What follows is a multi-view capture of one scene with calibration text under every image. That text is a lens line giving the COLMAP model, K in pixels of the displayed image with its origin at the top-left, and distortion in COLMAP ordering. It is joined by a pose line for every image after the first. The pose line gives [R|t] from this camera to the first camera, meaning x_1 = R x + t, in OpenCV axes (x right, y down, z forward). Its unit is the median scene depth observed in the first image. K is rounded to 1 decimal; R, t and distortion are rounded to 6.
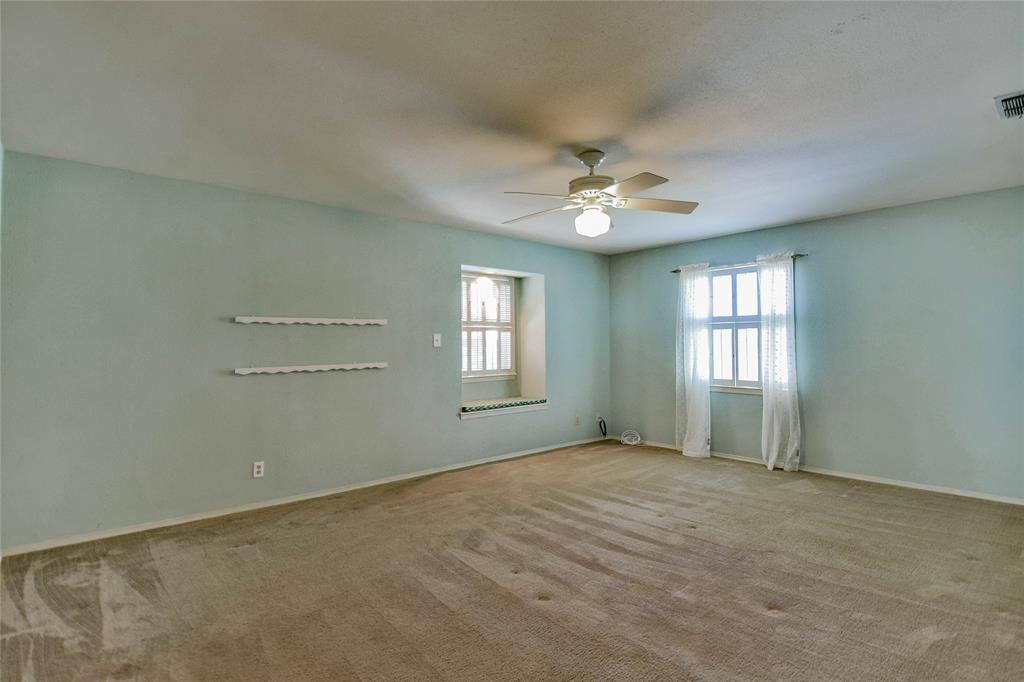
lens RADIAL K [[513.6, 0, 508.2], [0, 513.6, 335.1], [0, 0, 1]] dist [0.006253, -0.018066]
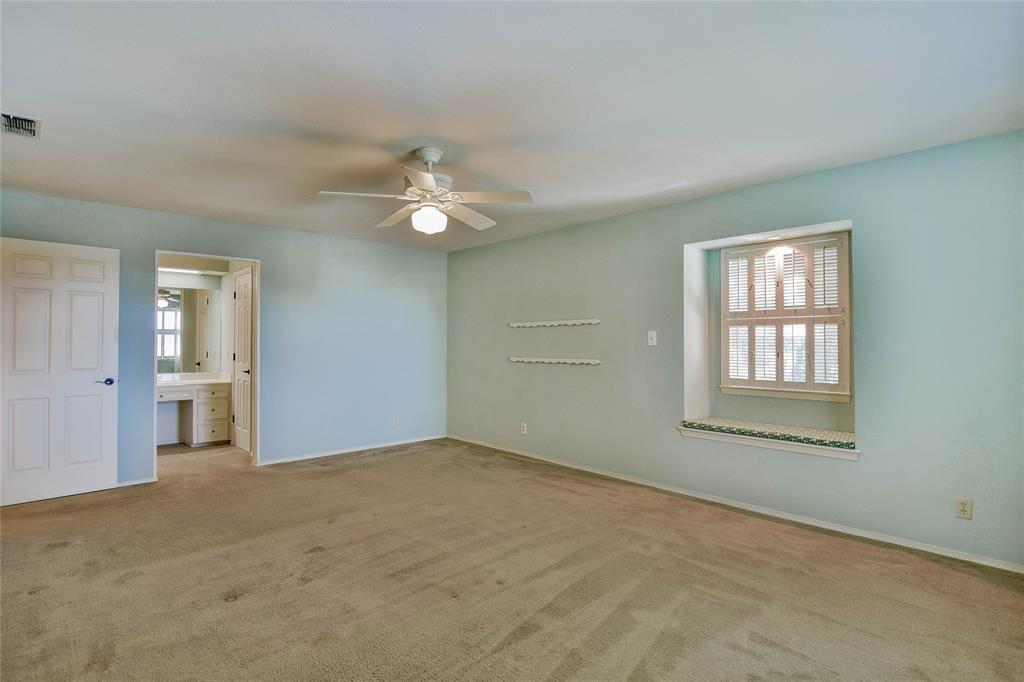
lens RADIAL K [[513.6, 0, 508.2], [0, 513.6, 335.1], [0, 0, 1]] dist [0.006253, -0.018066]
pose [[0.009672, -0.006585, -0.999932, 0.644707], [0.015551, 0.999858, -0.006434, 0.005652], [0.999832, -0.015488, 0.009773, 0.638353]]
